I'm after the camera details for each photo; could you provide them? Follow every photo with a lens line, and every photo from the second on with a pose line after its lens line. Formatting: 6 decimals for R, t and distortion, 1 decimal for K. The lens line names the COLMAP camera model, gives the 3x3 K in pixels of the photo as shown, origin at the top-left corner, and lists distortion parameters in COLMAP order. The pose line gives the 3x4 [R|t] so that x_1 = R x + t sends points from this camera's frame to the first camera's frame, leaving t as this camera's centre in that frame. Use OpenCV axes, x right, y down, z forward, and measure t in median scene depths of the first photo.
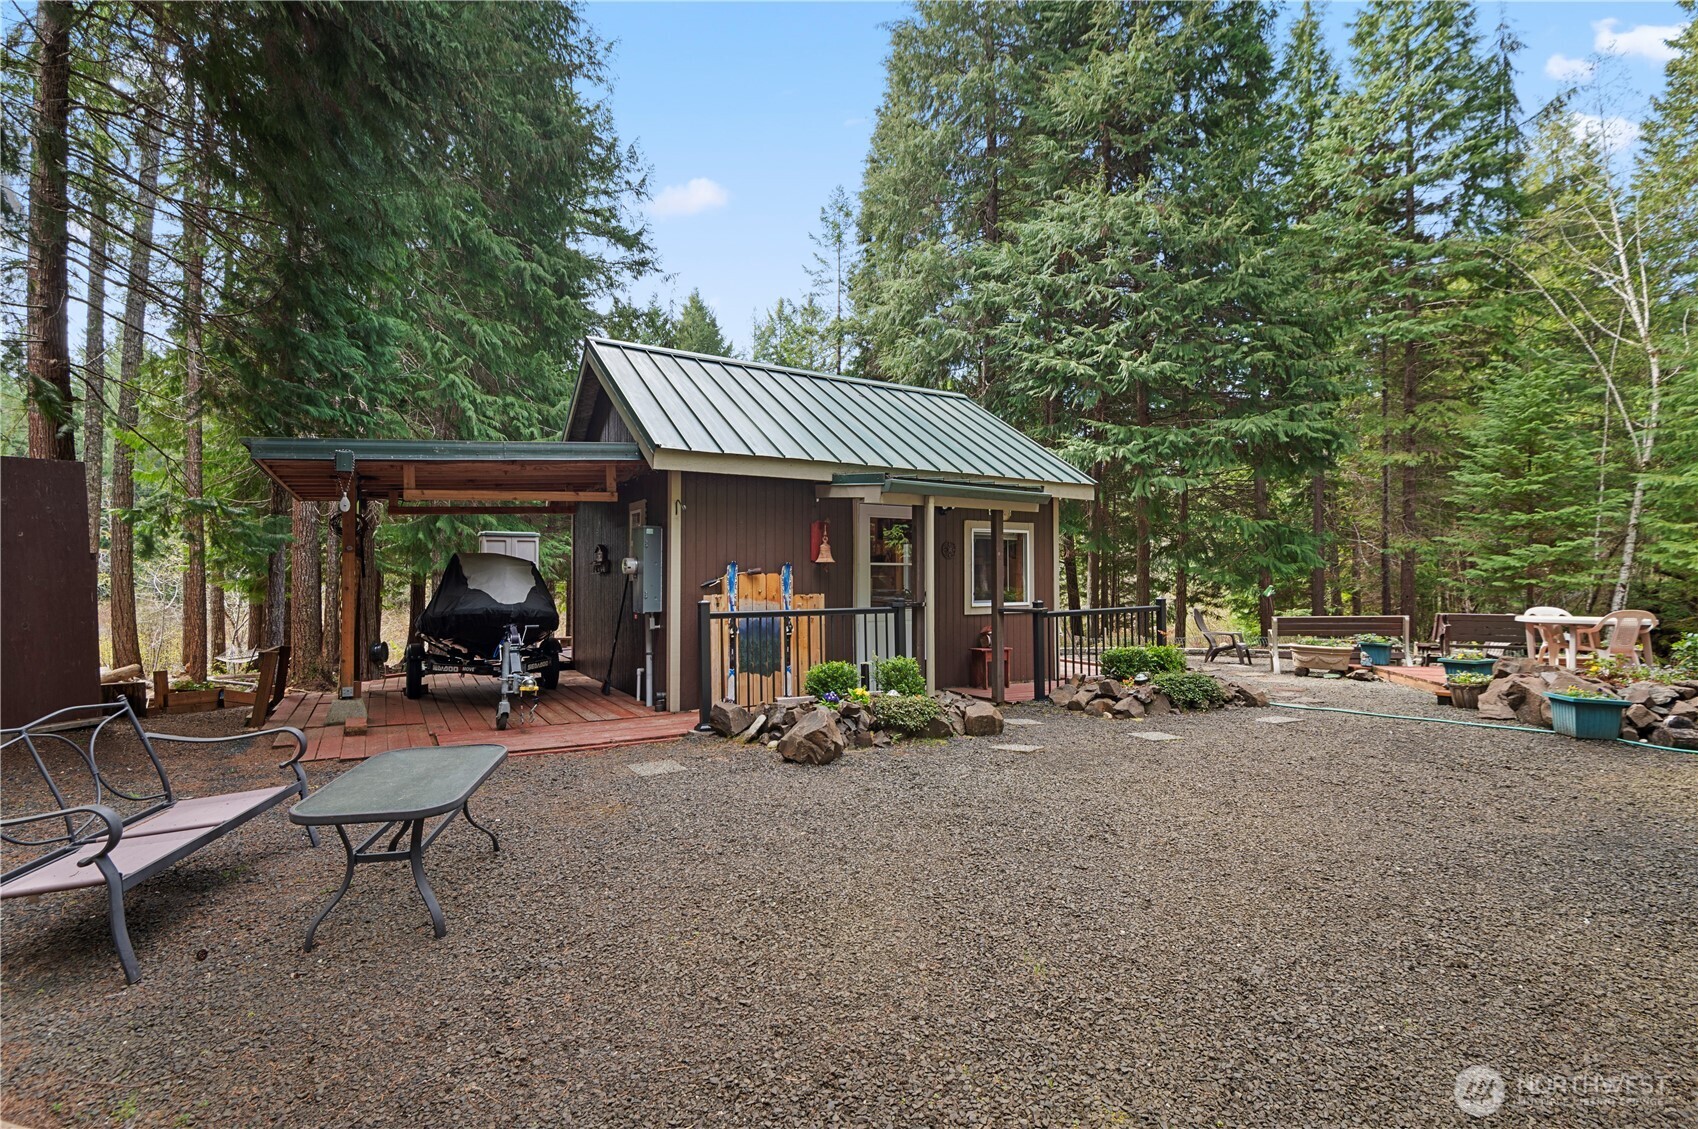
lens RADIAL K [[776.7, 0, 854.3], [0, 776.7, 548.9], [0, 0, 1]] dist [-0.003395, -0.007421]
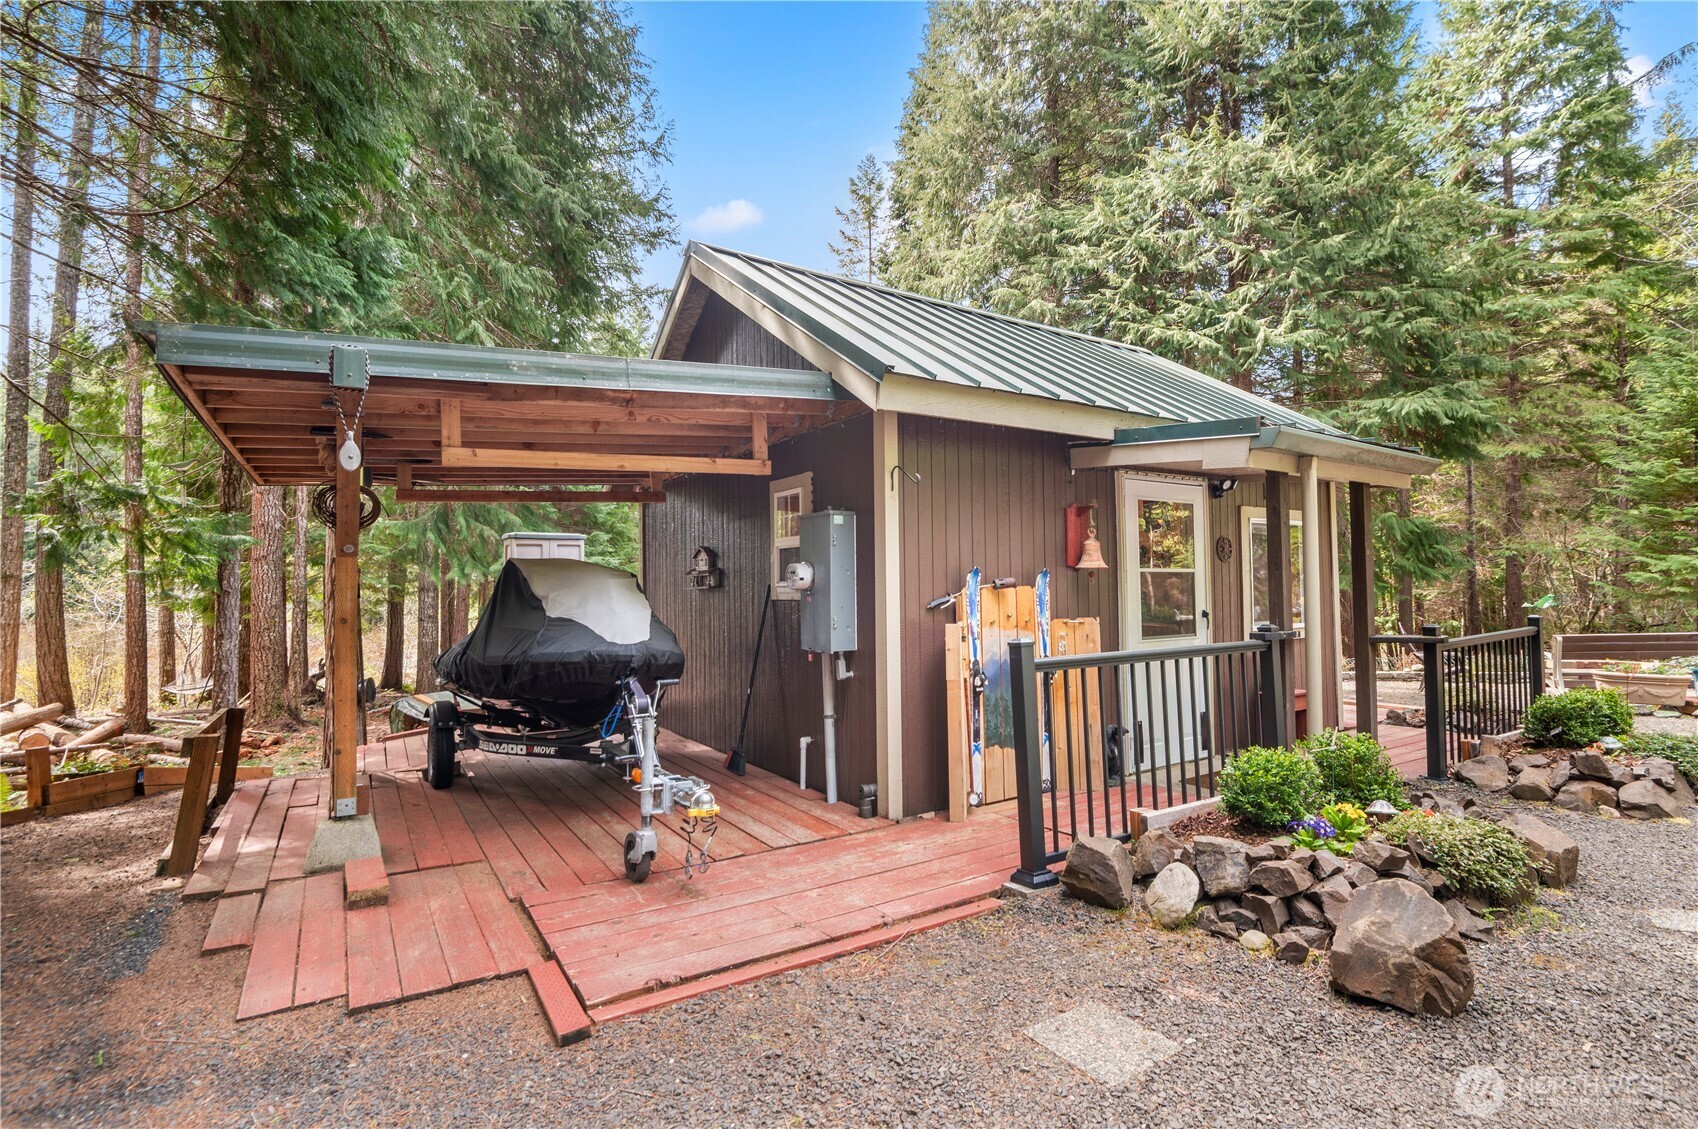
lens RADIAL K [[787.1, 0, 857.8], [0, 787.1, 548.8], [0, 0, 1]] dist [-0.011666, -0.000653]
pose [[0.999521, -0.008544, 0.029729, -0.113215], [0.008929, 0.999877, -0.012855, 0.003672], [-0.029616, 0.013115, 0.999475, 0.159247]]
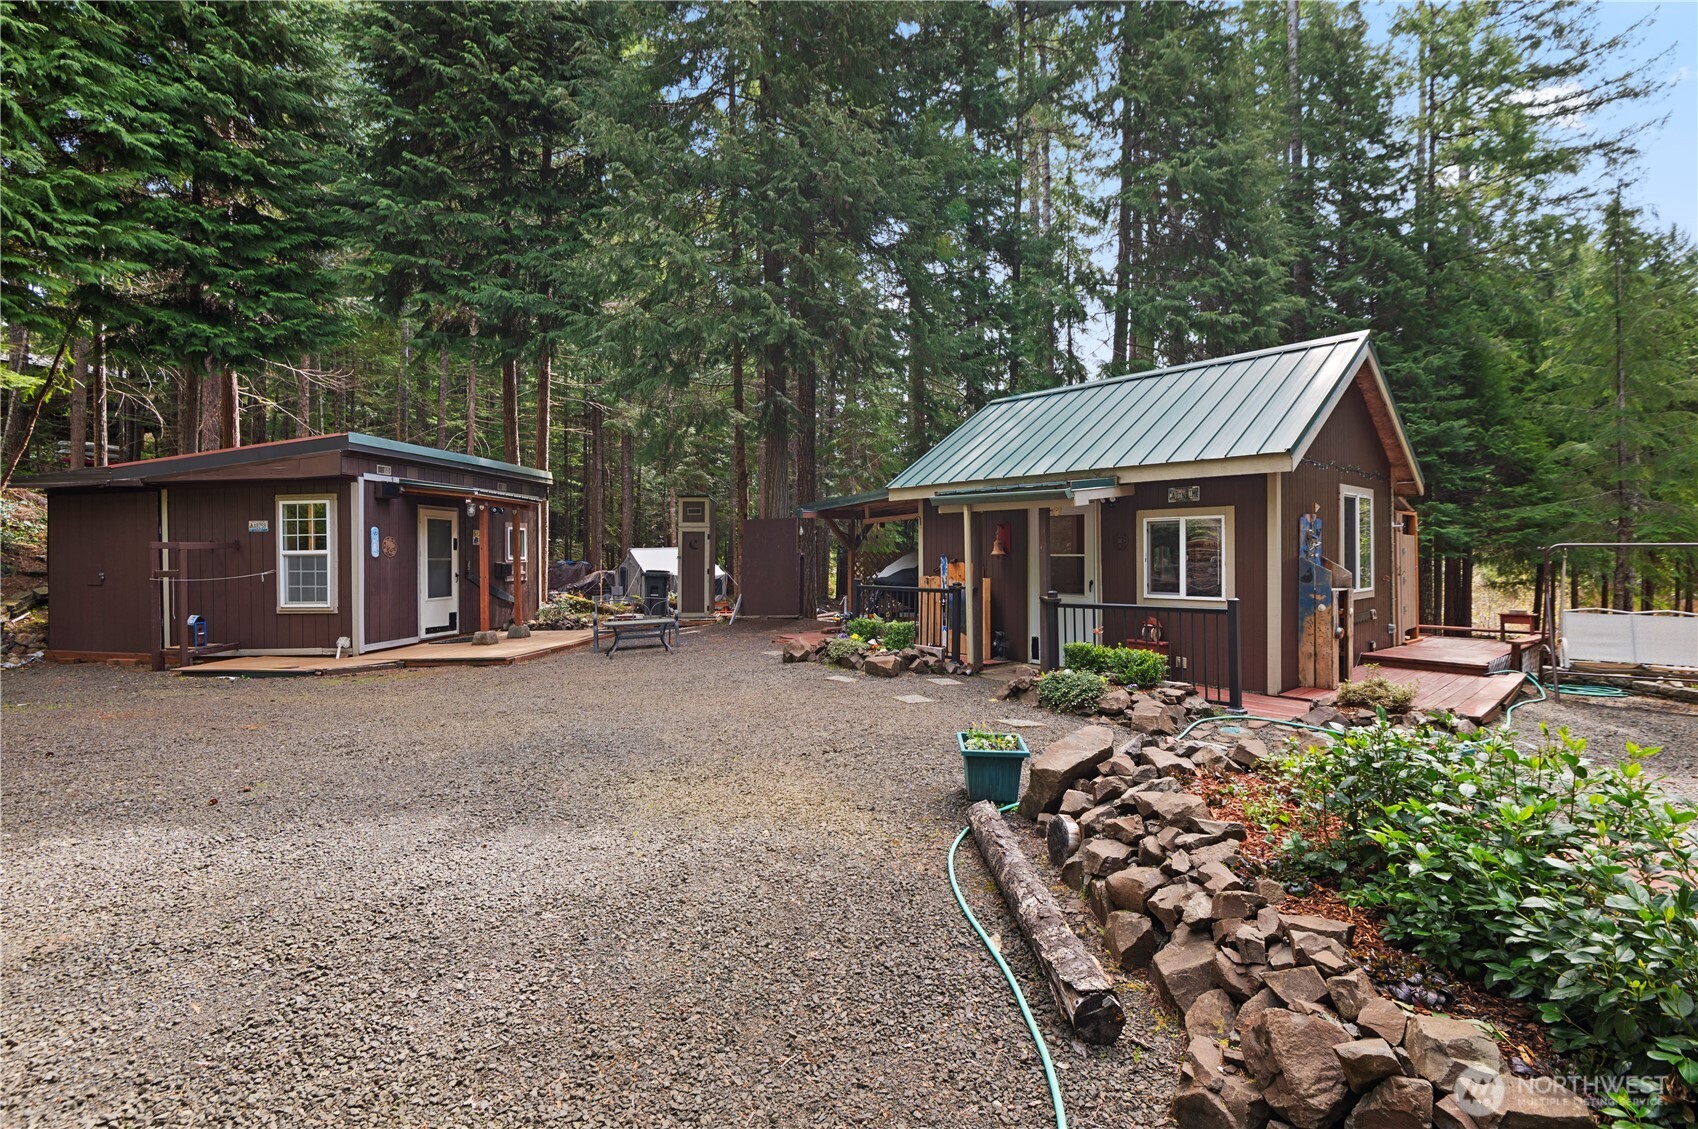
lens RADIAL K [[776.7, 0, 854.3], [0, 776.7, 548.9], [0, 0, 1]] dist [-0.003395, -0.007421]
pose [[0.174957, -0.002598, -0.984573, 0.547599], [0.037719, 0.999280, 0.004066, -0.003063], [0.983853, -0.037848, 0.174929, 0.239225]]
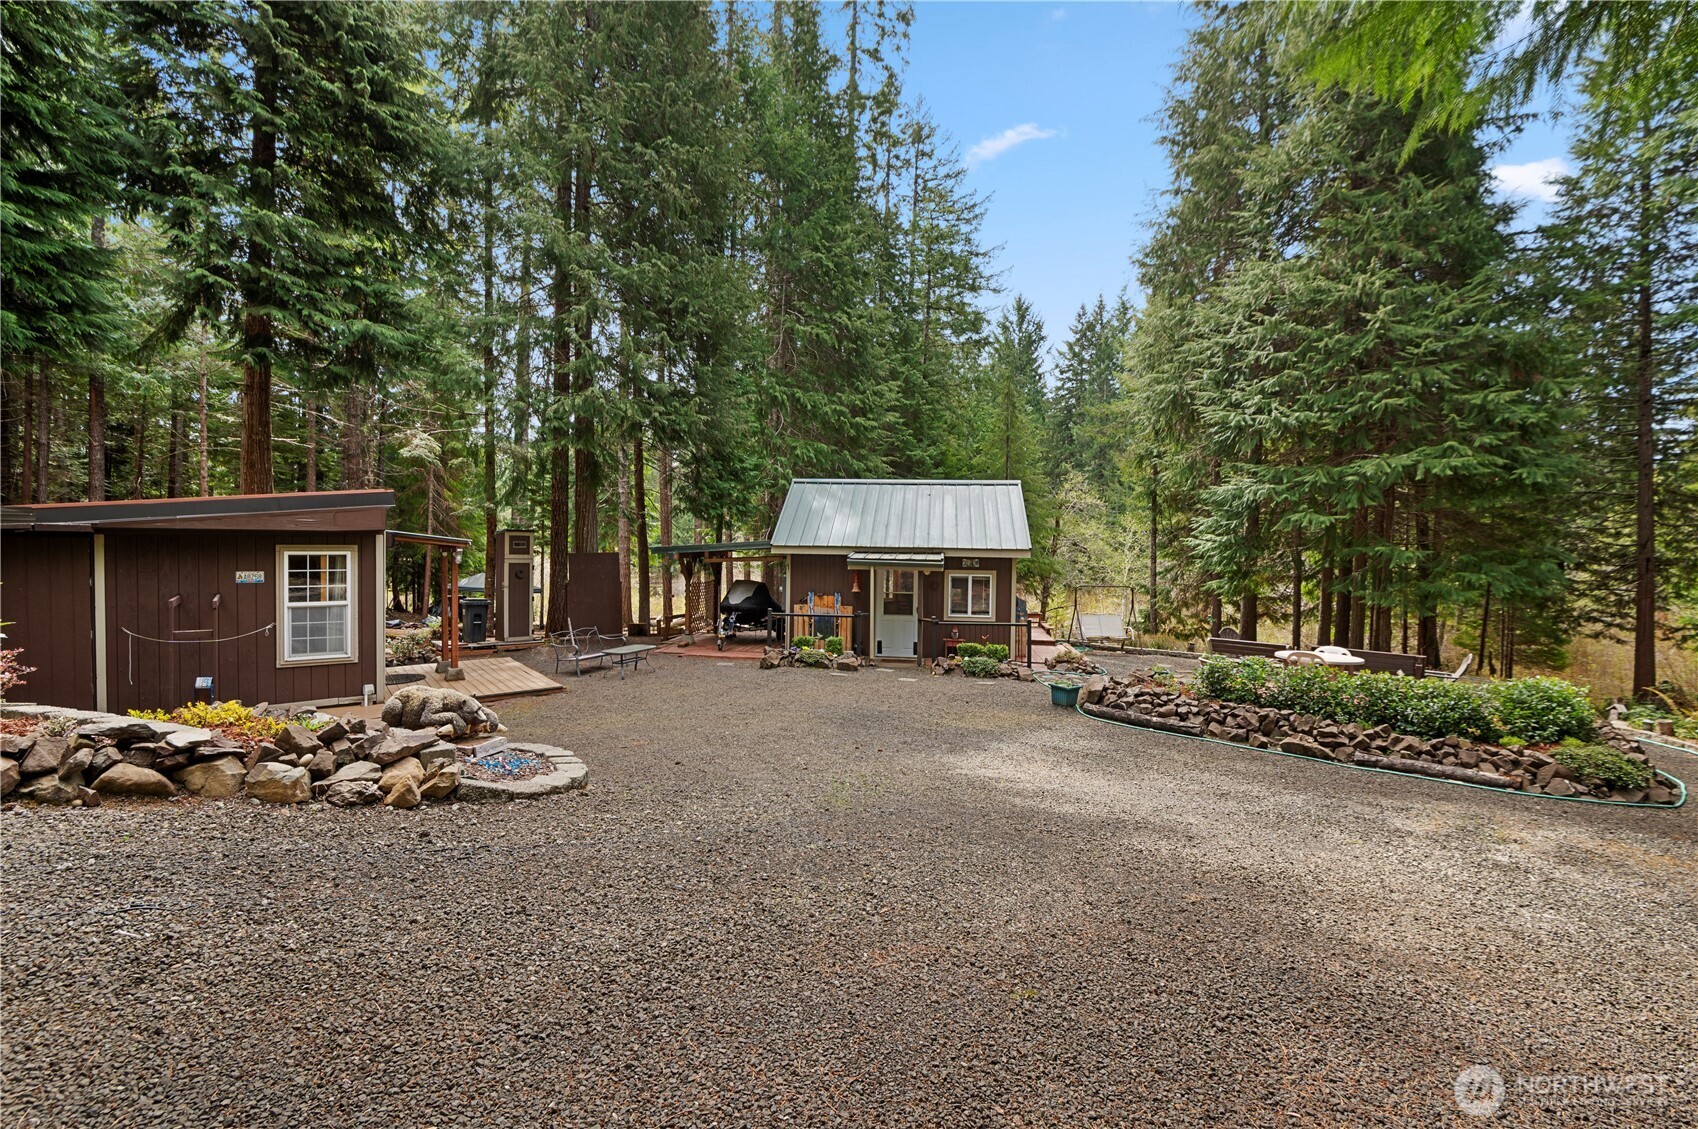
lens RADIAL K [[776.7, 0, 854.3], [0, 776.7, 548.9], [0, 0, 1]] dist [-0.003395, -0.007421]
pose [[0.790194, 0.016516, -0.612634, 0.572805], [0.003921, 0.999480, 0.032003, -0.076463], [0.612844, -0.027691, 0.789719, -0.313257]]
